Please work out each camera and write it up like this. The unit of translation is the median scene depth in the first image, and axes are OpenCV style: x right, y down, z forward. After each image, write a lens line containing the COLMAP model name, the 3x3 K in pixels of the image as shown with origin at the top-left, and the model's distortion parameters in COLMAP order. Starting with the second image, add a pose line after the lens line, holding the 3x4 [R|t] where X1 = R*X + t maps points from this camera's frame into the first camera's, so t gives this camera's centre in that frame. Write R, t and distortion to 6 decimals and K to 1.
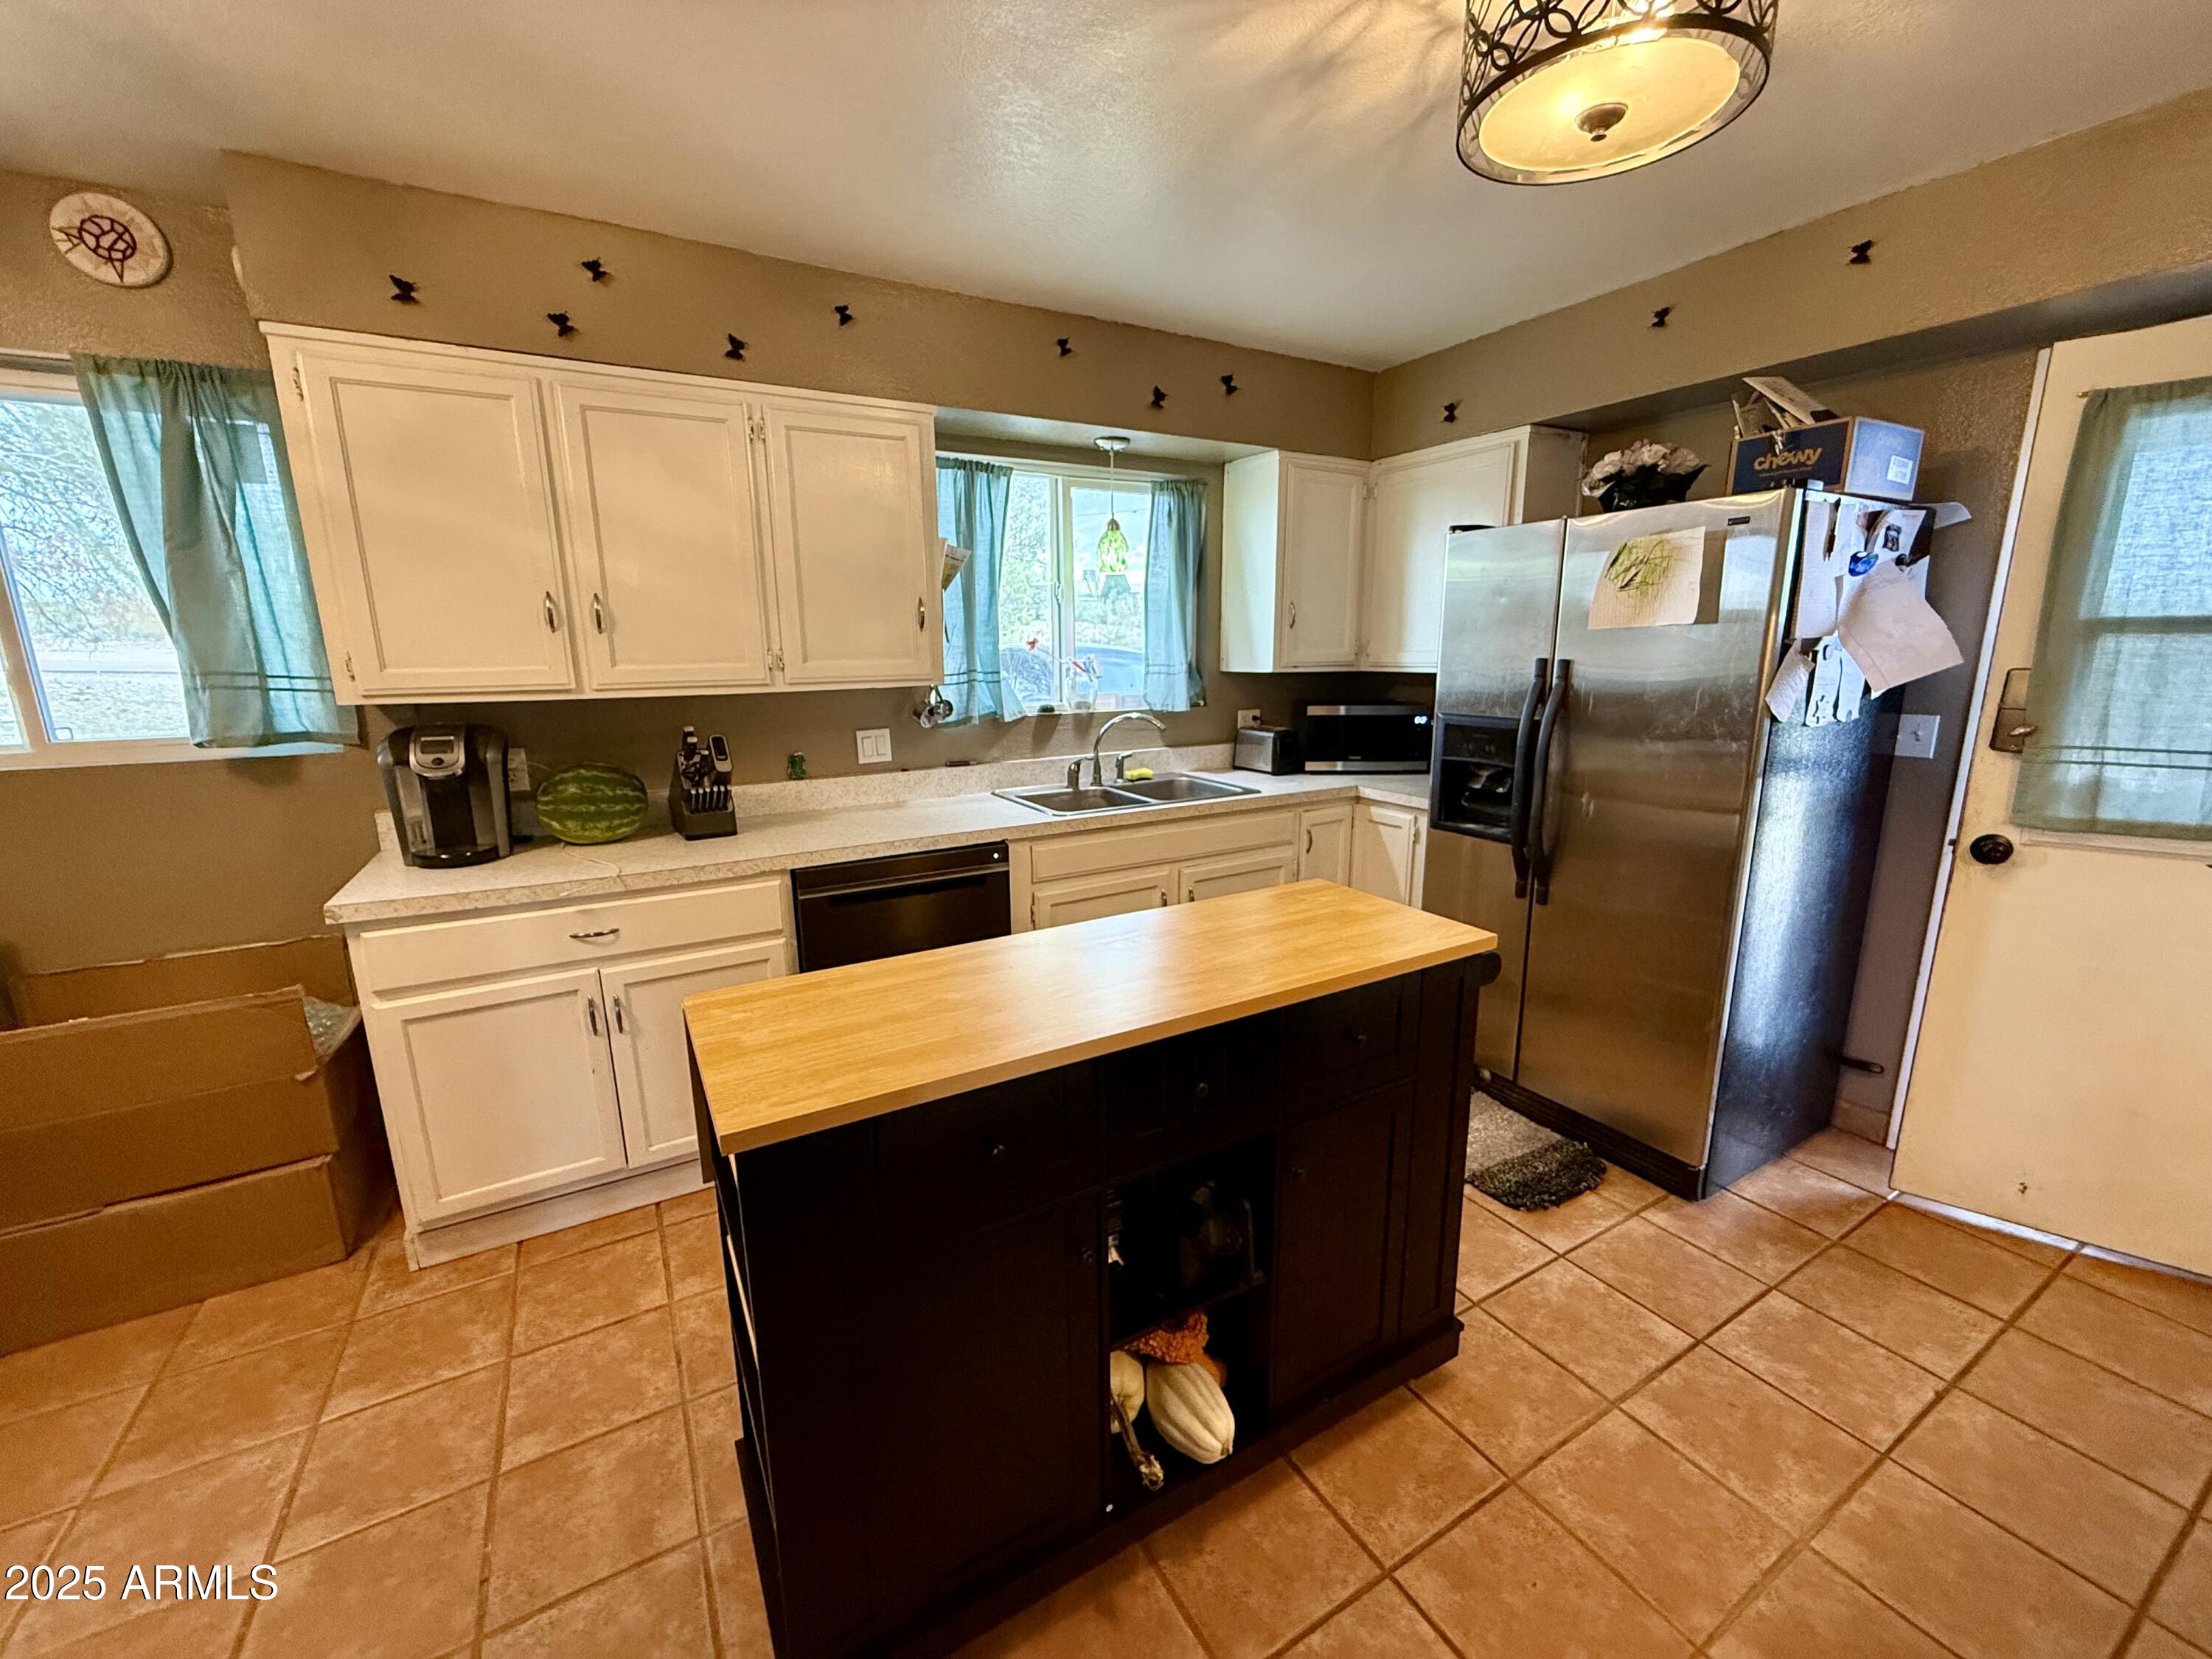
lens RADIAL K [[881.8, 0, 1106.6], [0, 881.8, 829.9], [0, 0, 1]] dist [-0.000321, -0.000046]
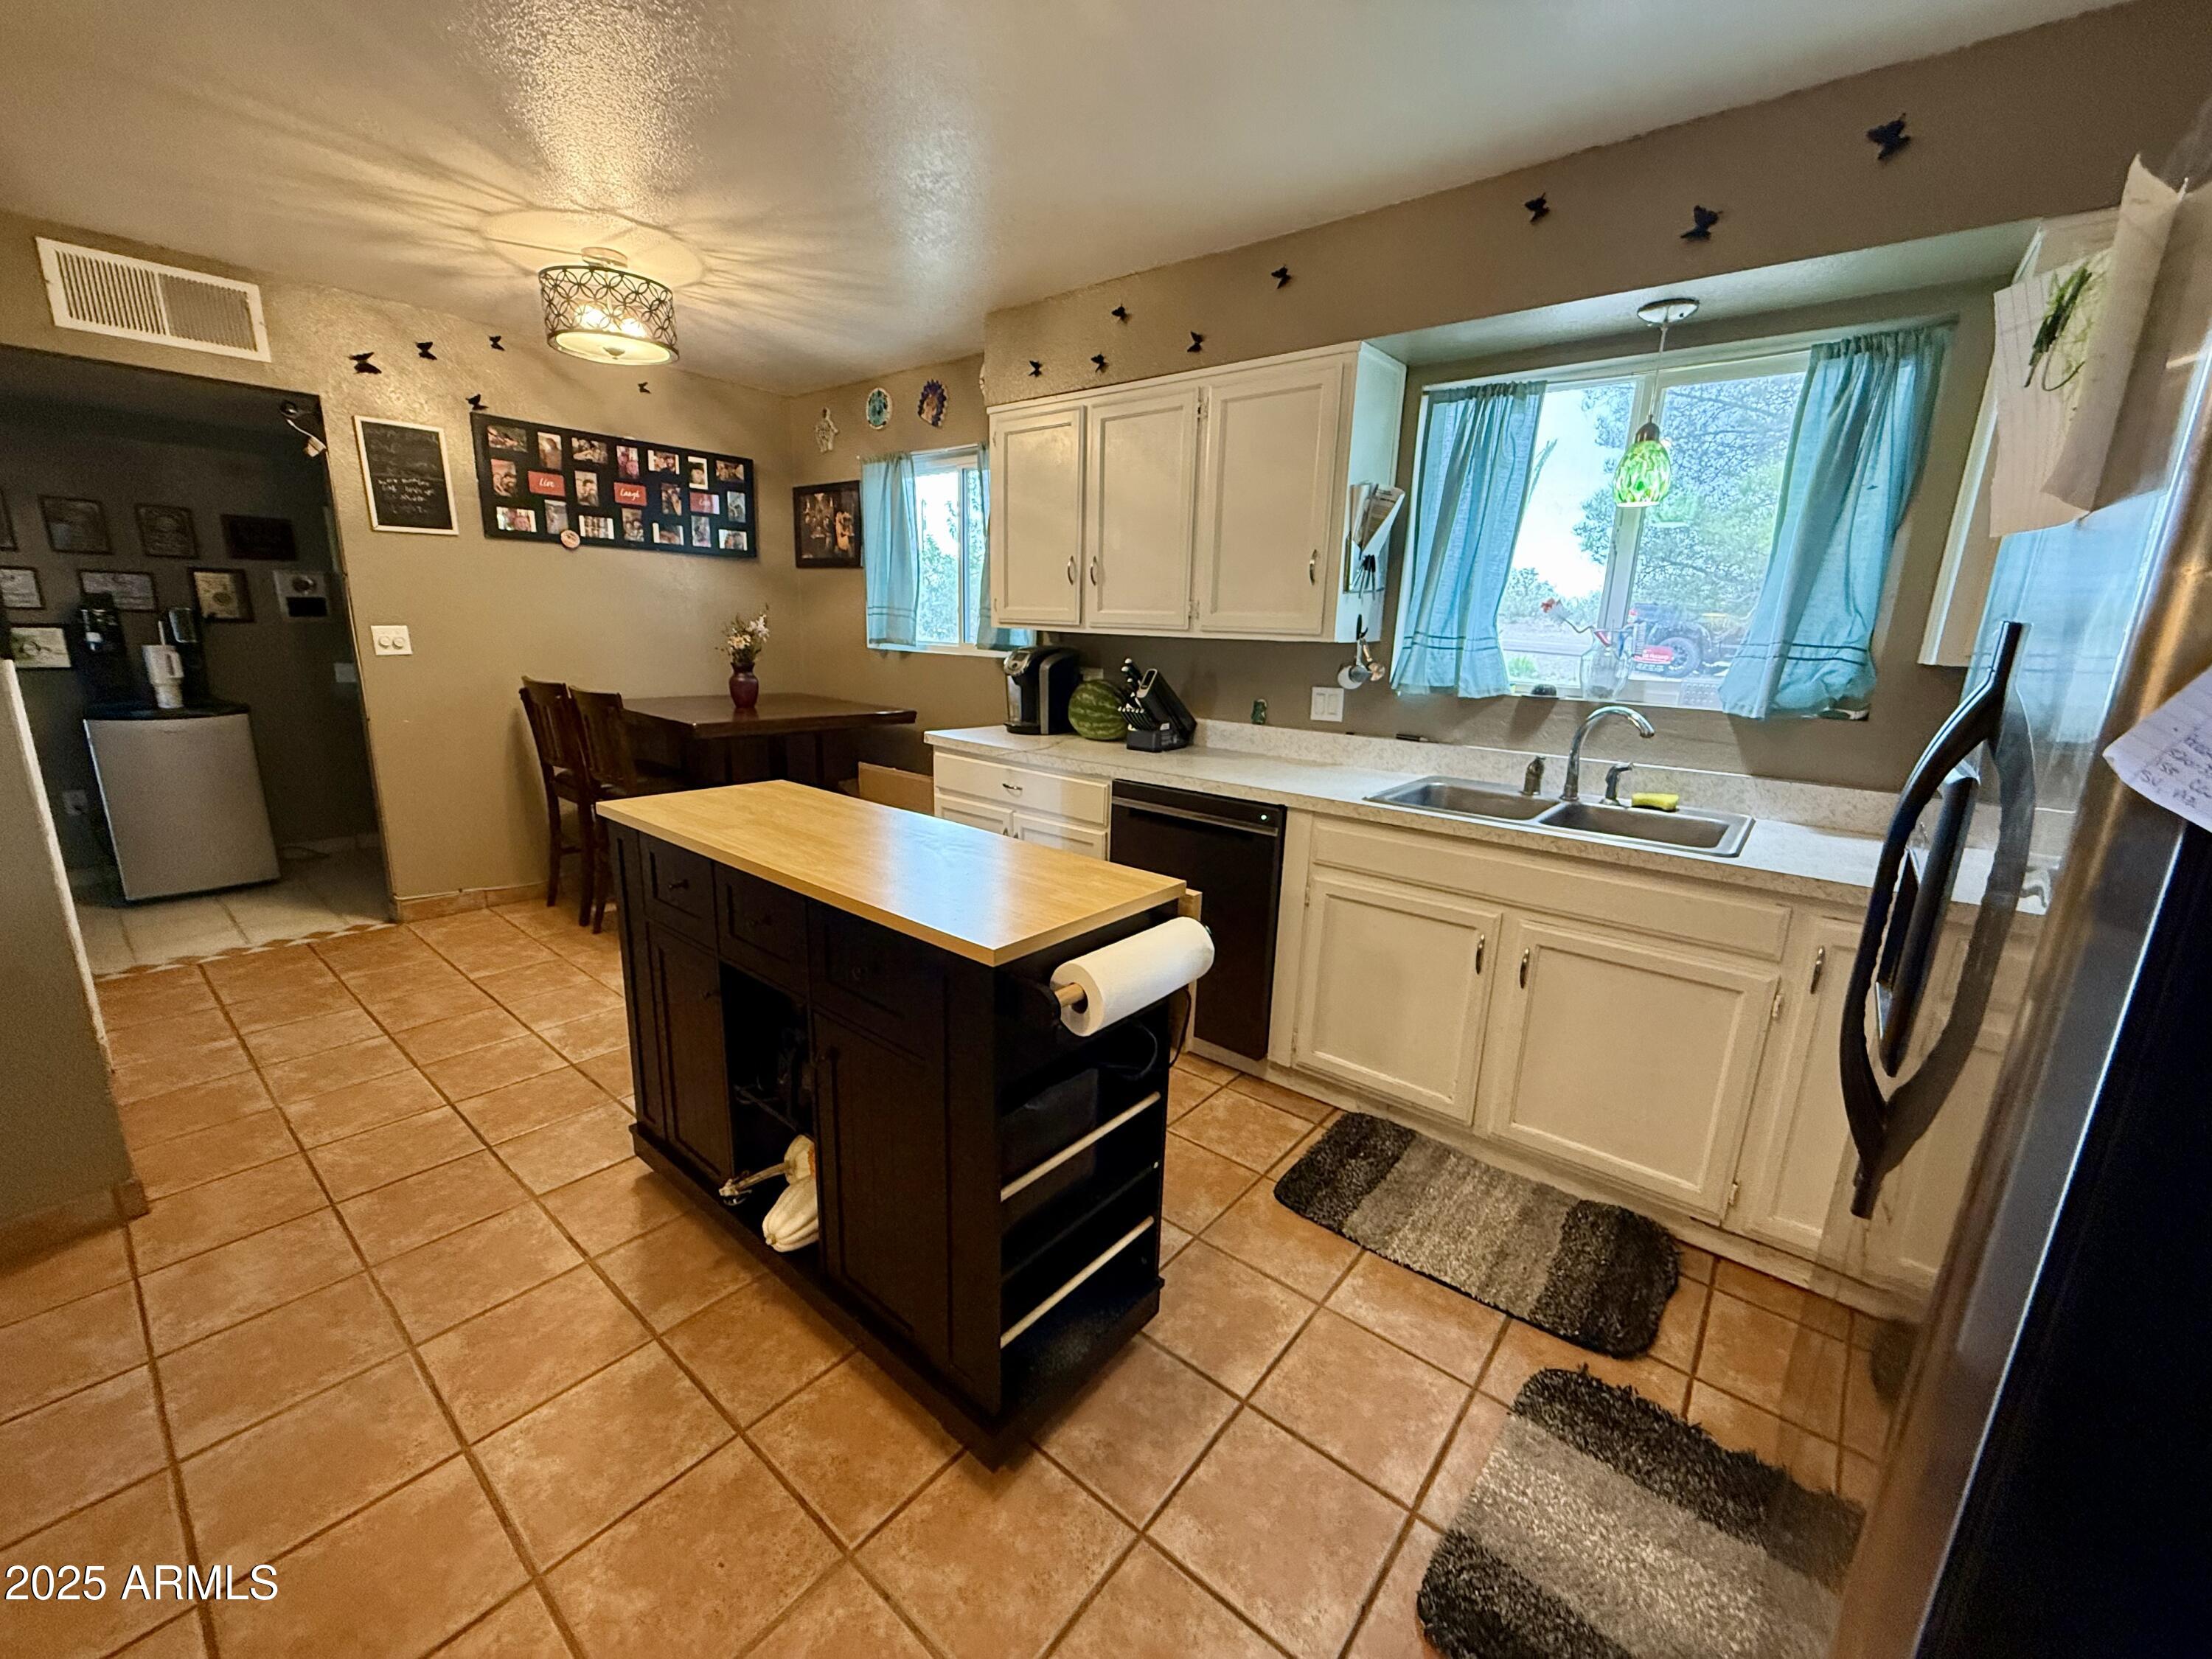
lens RADIAL K [[881.8, 0, 1106.6], [0, 881.8, 829.9], [0, 0, 1]] dist [-0.000321, -0.000046]
pose [[0.349869, 0.238137, -0.906025, 0.681454], [-0.228434, 0.959644, 0.164018, -0.075094], [0.908520, 0.149583, 0.390149, 0.468130]]
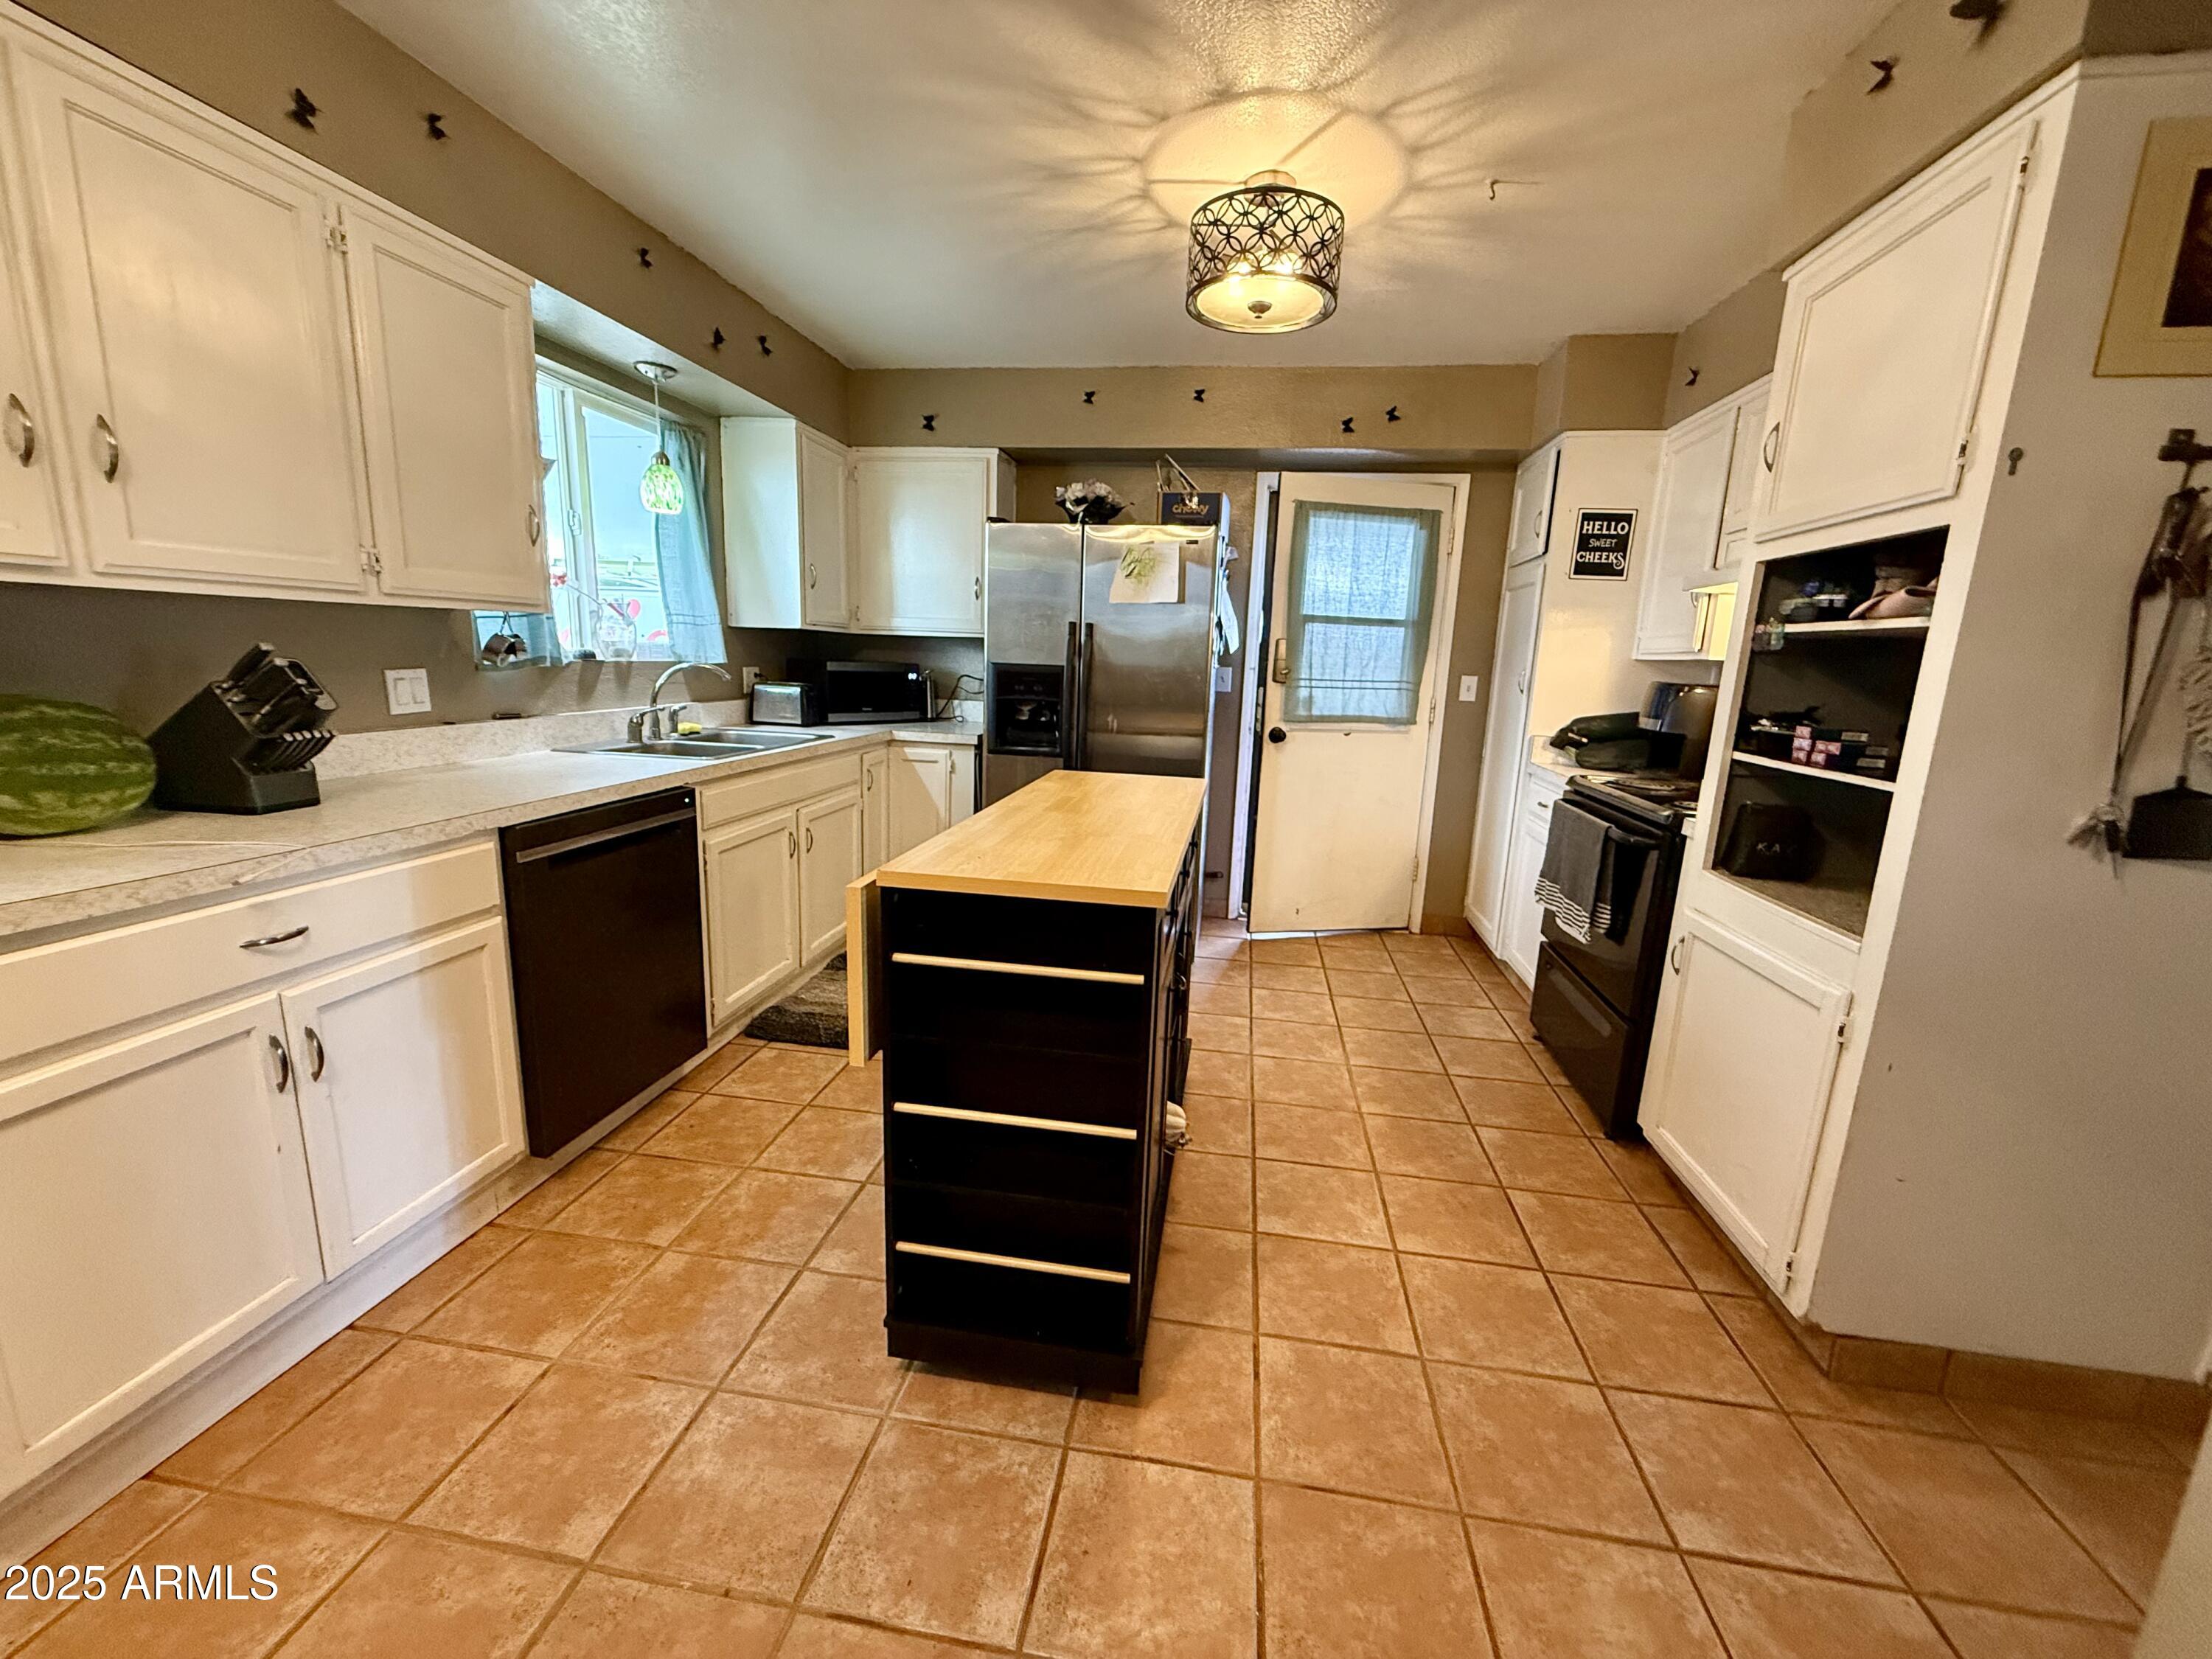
lens RADIAL K [[881.8, 0, 1106.6], [0, 881.8, 829.9], [0, 0, 1]] dist [-0.000321, -0.000046]
pose [[0.628542, -0.118096, 0.768758, -0.560732], [0.116561, 0.991545, 0.057019, 0.058407], [-0.768992, 0.053768, 0.636993, 0.068577]]
